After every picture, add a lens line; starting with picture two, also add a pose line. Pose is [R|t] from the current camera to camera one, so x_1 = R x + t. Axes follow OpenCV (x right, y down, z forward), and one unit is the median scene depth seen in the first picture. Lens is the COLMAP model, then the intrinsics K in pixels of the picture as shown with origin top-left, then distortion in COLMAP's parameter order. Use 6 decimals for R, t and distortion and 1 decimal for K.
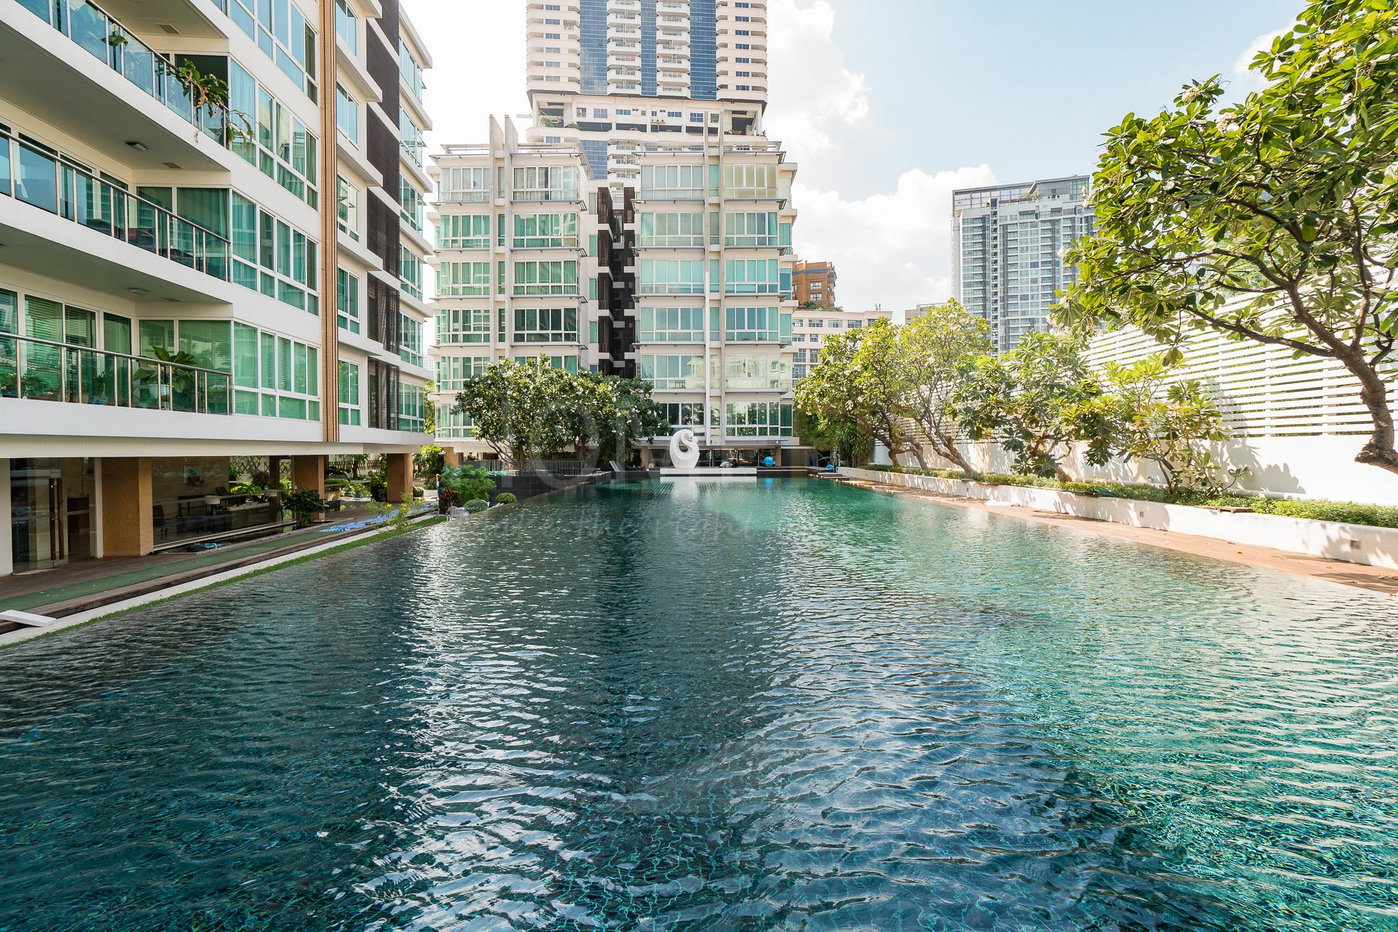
lens RADIAL K [[605.7, 0, 700.3], [0, 605.7, 464.2], [0, 0, 1]] dist [-0.015624, 0.001342]
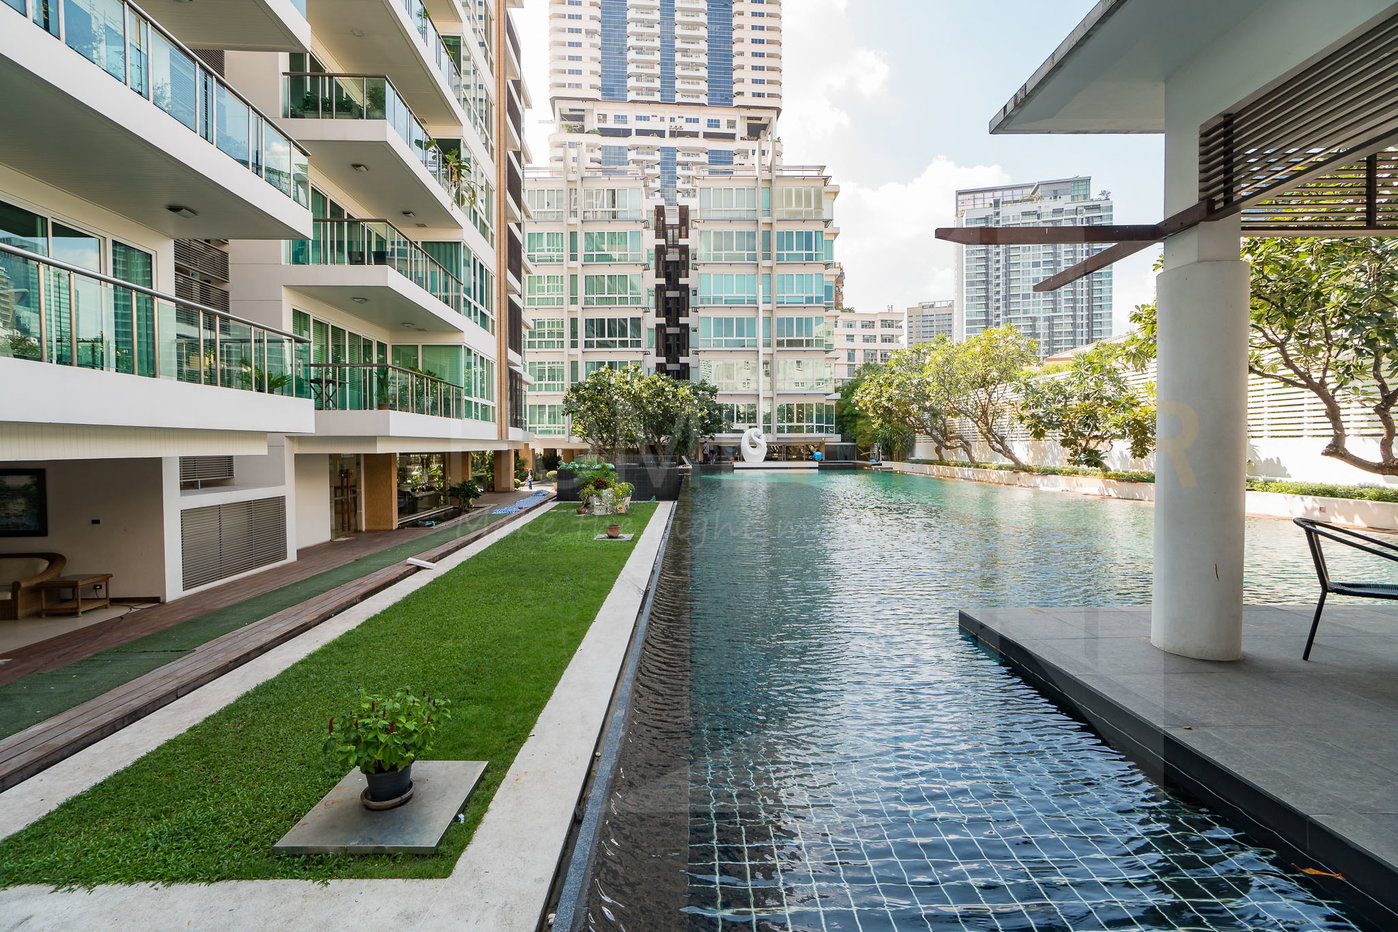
lens RADIAL K [[605.7, 0, 698.7], [0, 605.7, 463.5], [0, 0, 1]] dist [-0.015624, 0.001342]
pose [[0.999993, -0.000065, 0.003639, -0.104256], [0.000041, 0.999977, 0.006756, 0.001406], [-0.003639, -0.006756, 0.999971, -0.107763]]
